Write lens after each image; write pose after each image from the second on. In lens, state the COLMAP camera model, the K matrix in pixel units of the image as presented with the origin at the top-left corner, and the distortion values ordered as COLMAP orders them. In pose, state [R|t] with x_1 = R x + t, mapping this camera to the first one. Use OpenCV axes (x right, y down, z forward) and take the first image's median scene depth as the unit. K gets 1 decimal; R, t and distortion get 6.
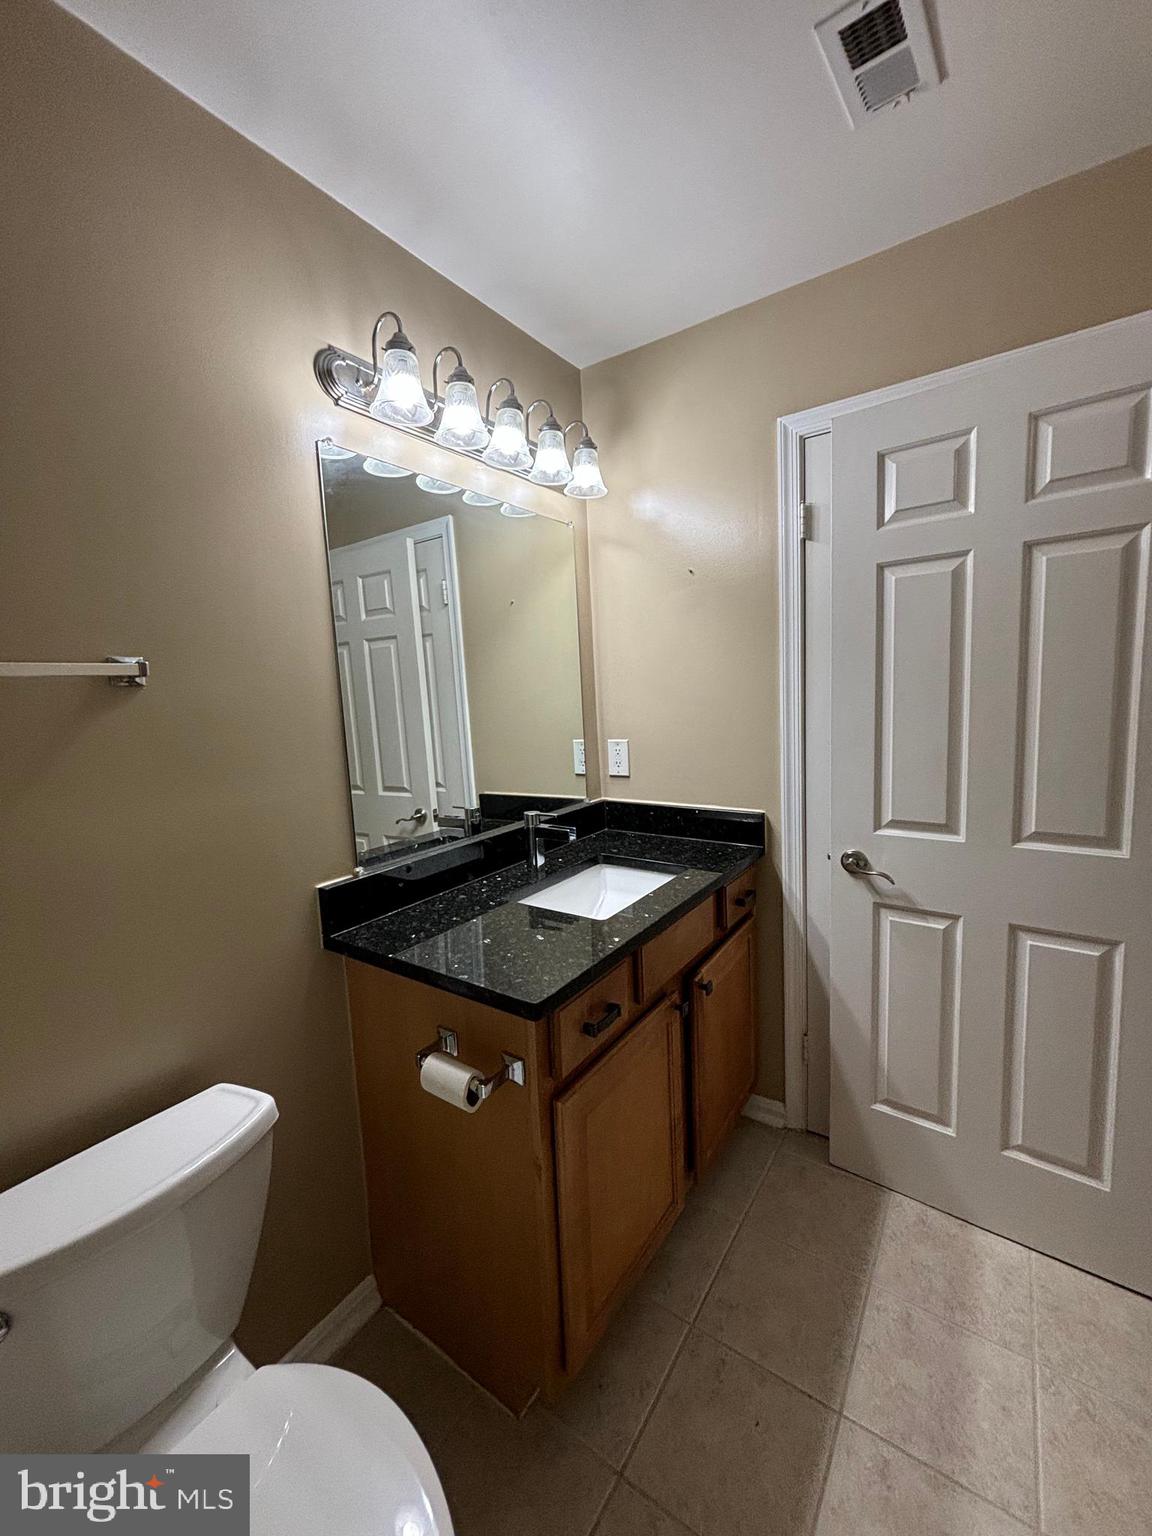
lens RADIAL K [[614.9, 0, 576.0], [0, 614.9, 768.0], [0, 0, 1]] dist [-0.000640, 0.000043]
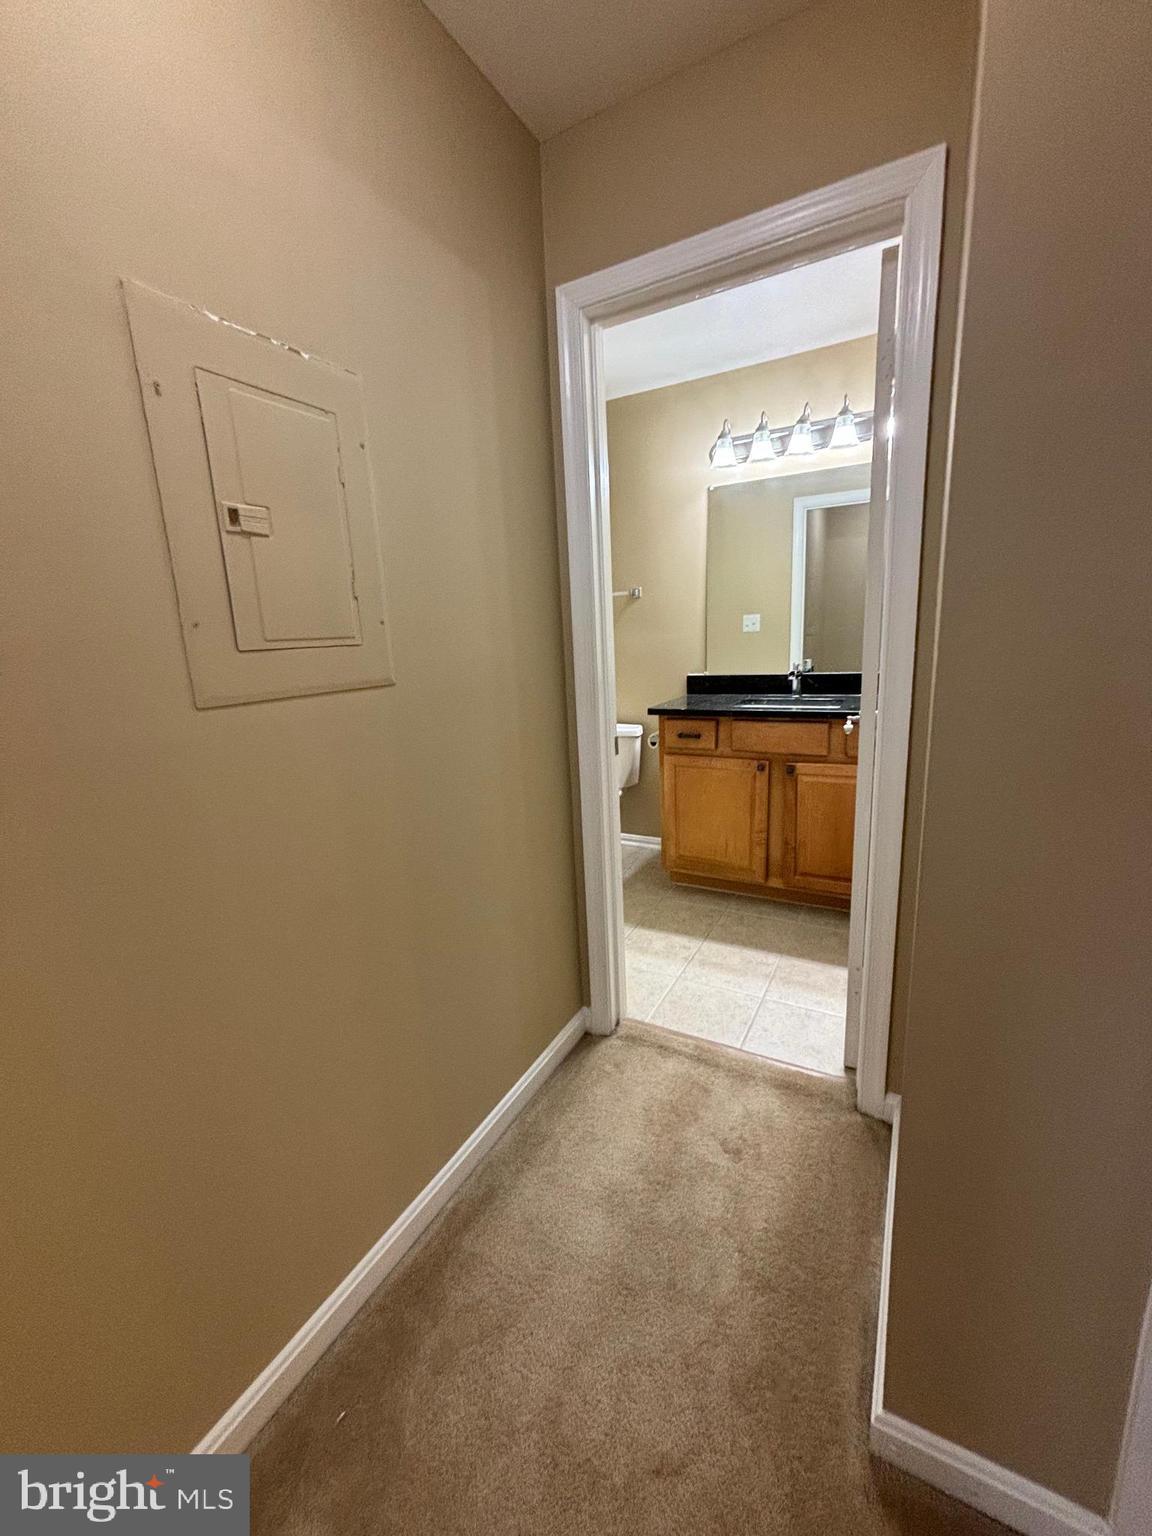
lens RADIAL K [[596.5, 0, 576.0], [0, 596.5, 768.0], [0, 0, 1]] dist [0.002134, 0.000072]
pose [[0.104485, 0.261261, -0.959596, 1.978300], [-0.080918, 0.963912, 0.253626, -0.020900], [0.991229, 0.051149, 0.121855, 0.241216]]
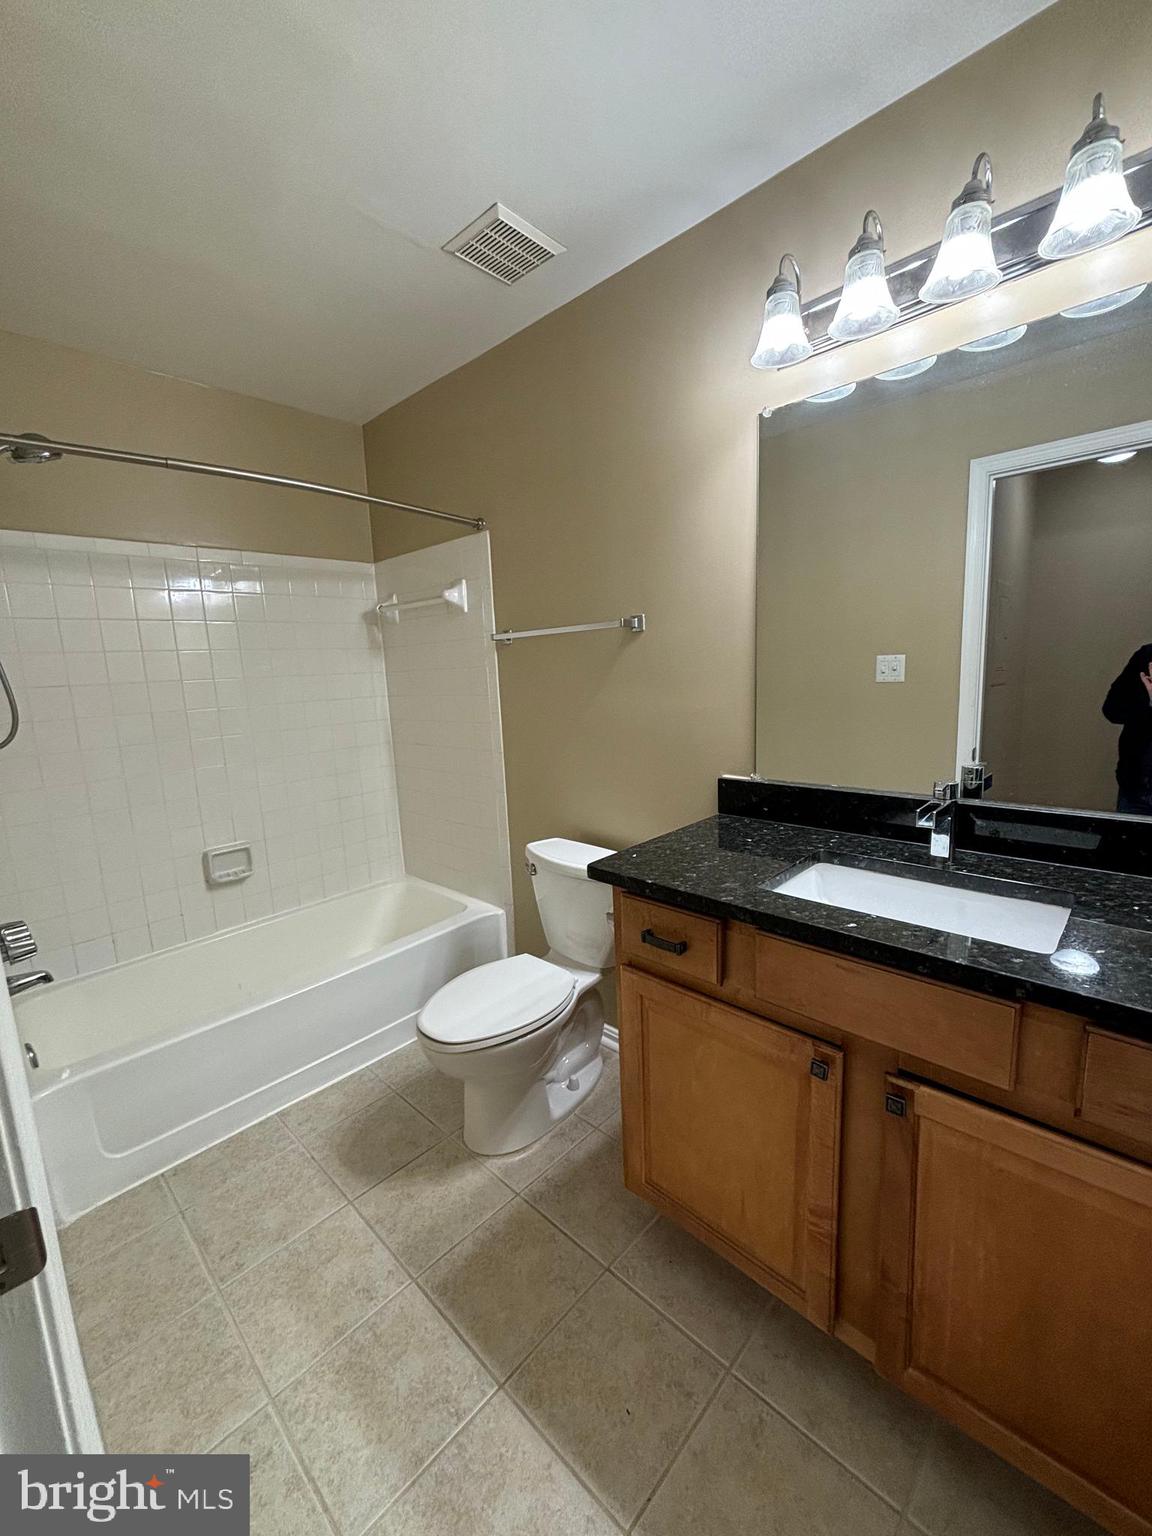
lens RADIAL K [[614.9, 0, 576.0], [0, 614.9, 768.0], [0, 0, 1]] dist [-0.000640, 0.000043]
pose [[-0.137776, 0.212308, -0.967442, 0.896585], [-0.076626, 0.971544, 0.224121, -0.097142], [0.987495, 0.105010, -0.117587, 0.819027]]
